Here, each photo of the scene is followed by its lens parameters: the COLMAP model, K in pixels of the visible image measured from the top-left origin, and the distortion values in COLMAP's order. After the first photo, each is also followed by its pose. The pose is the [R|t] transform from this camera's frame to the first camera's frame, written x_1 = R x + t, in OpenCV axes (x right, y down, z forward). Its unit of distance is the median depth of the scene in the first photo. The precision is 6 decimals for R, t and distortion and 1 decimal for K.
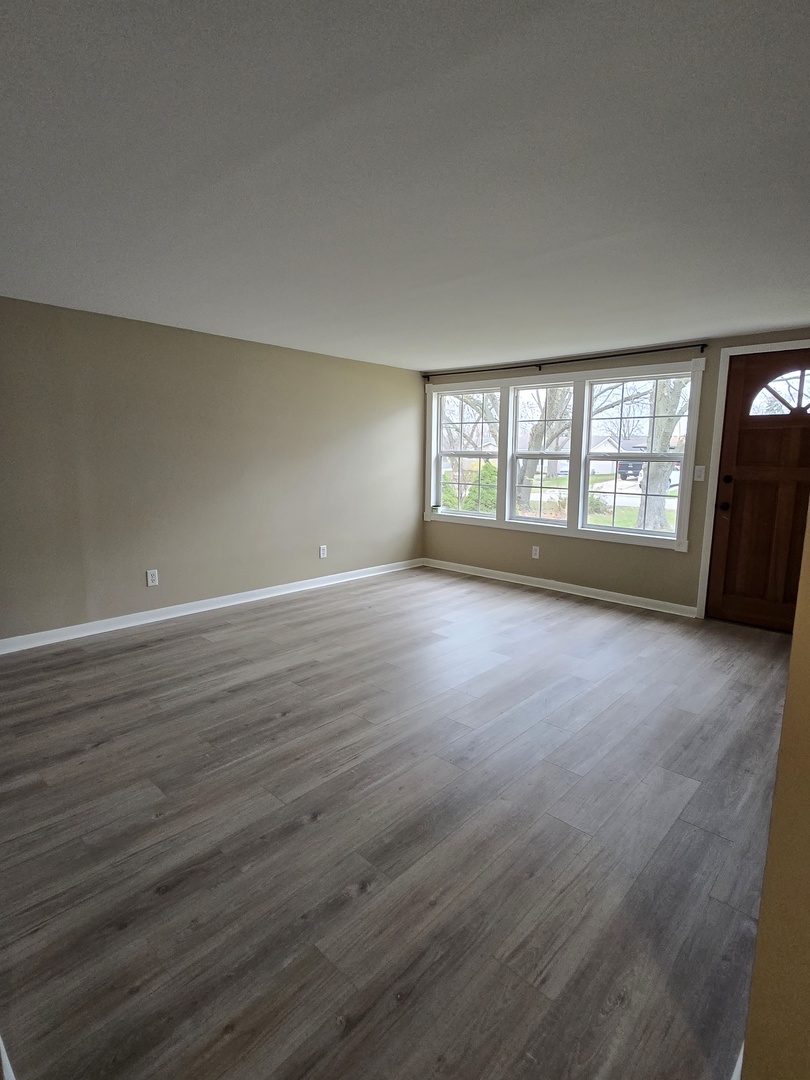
lens RADIAL K [[548.6, 0, 395.7], [0, 548.6, 514.5], [0, 0, 1]] dist [0.000817, 0.003758]
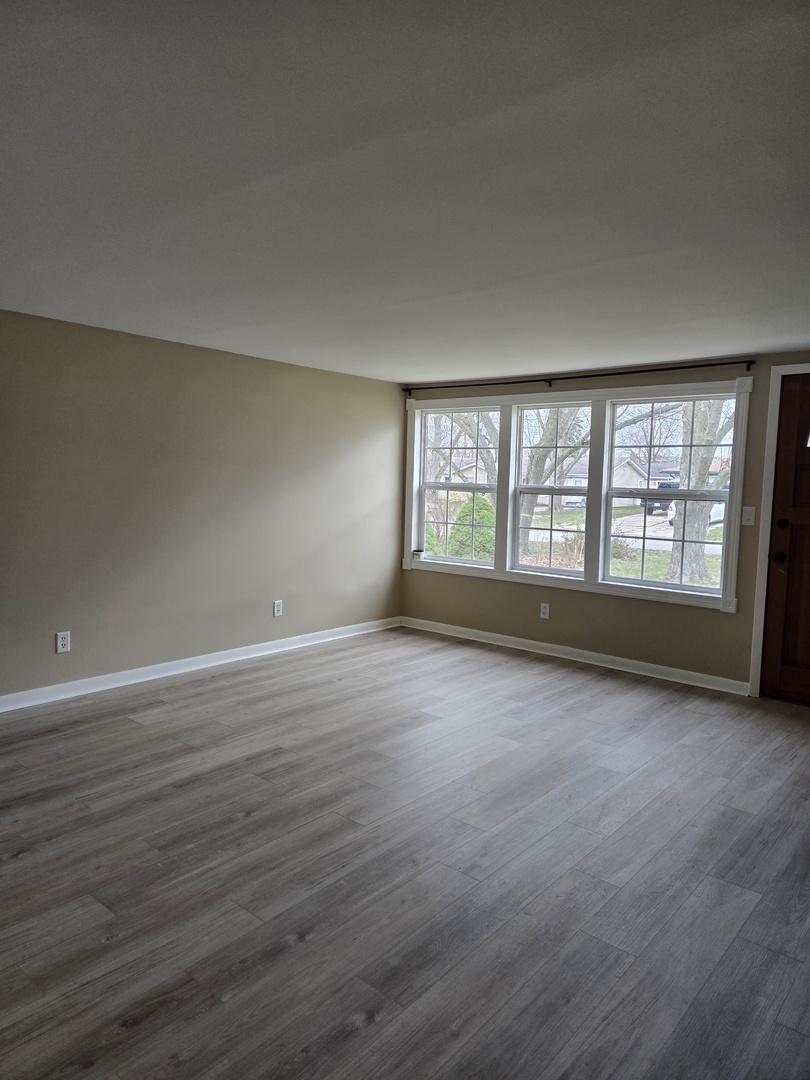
lens RADIAL K [[724.4, 0, 369.1], [0, 724.4, 513.0], [0, 0, 1]] dist [0.051880, -0.034732]
pose [[0.999556, 0.009045, 0.028395, -0.053222], [-0.007346, 0.998209, -0.059375, -0.013719], [-0.028881, 0.059140, 0.997832, -0.091780]]
